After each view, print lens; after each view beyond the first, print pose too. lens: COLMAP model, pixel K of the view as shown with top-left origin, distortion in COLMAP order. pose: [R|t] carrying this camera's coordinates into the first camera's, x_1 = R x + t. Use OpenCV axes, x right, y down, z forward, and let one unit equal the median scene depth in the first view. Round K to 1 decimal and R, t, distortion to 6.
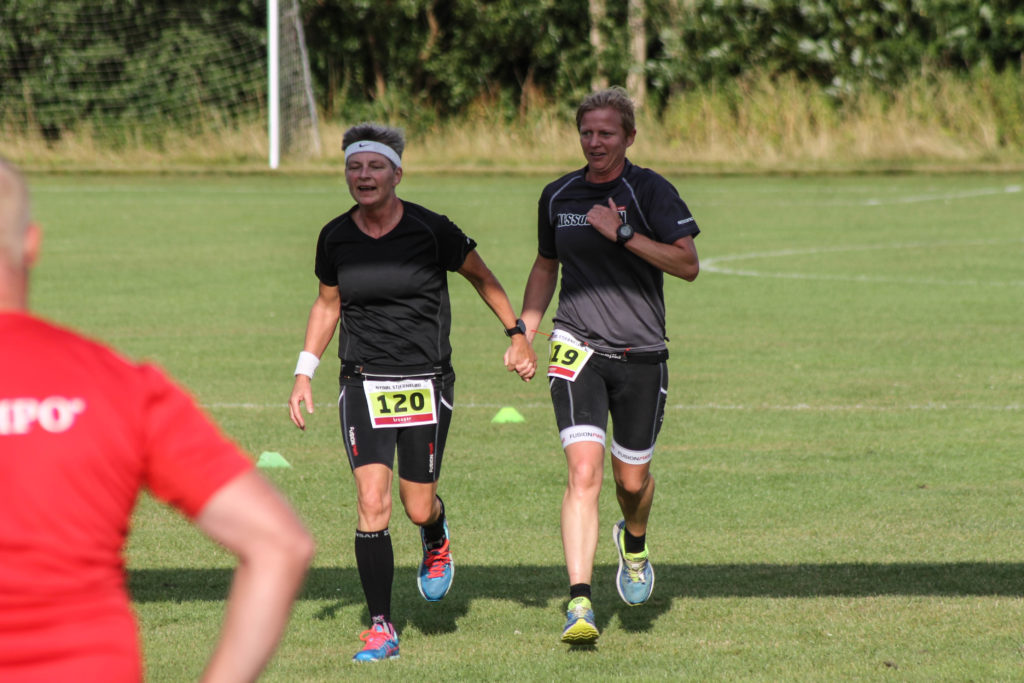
lens RADIAL K [[3817.0, 0, 512.2], [0, 3817.0, 341.4], [0, 0, 1]] dist [0.421496, 0.000000]
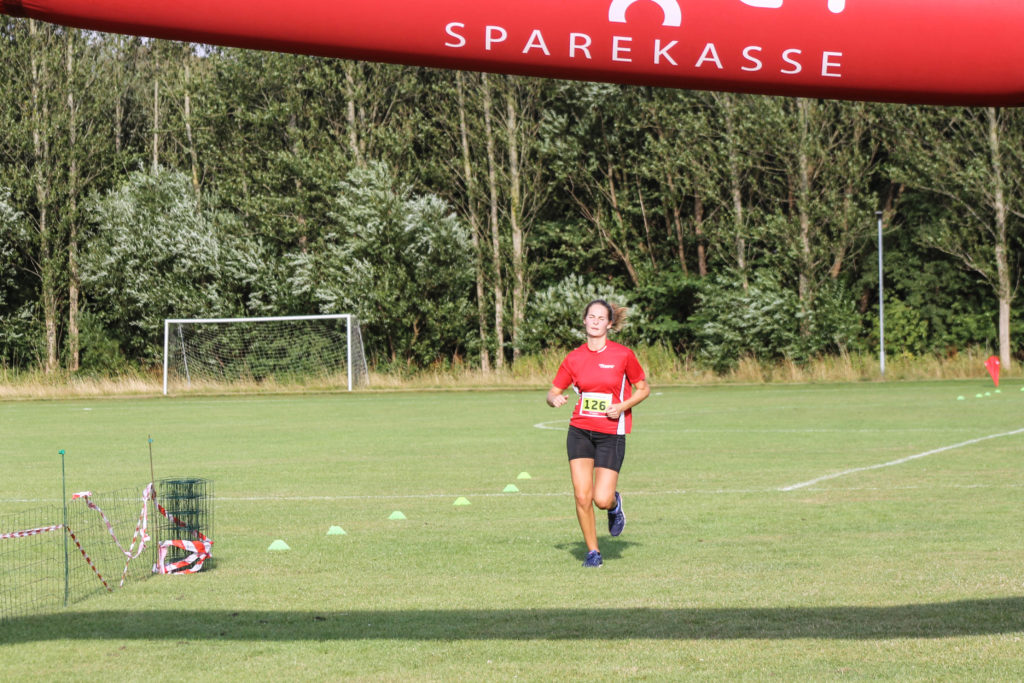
lens RADIAL K [[4260.0, 0, 511.8], [0, 4260.0, 342.1], [0, 0, 1]] dist [0.342226, 0.000000]
pose [[0.999824, -0.018089, -0.005037, 0.053219], [0.017930, 0.999389, -0.029991, 0.006163], [0.005576, 0.029895, 0.999537, -1.672729]]
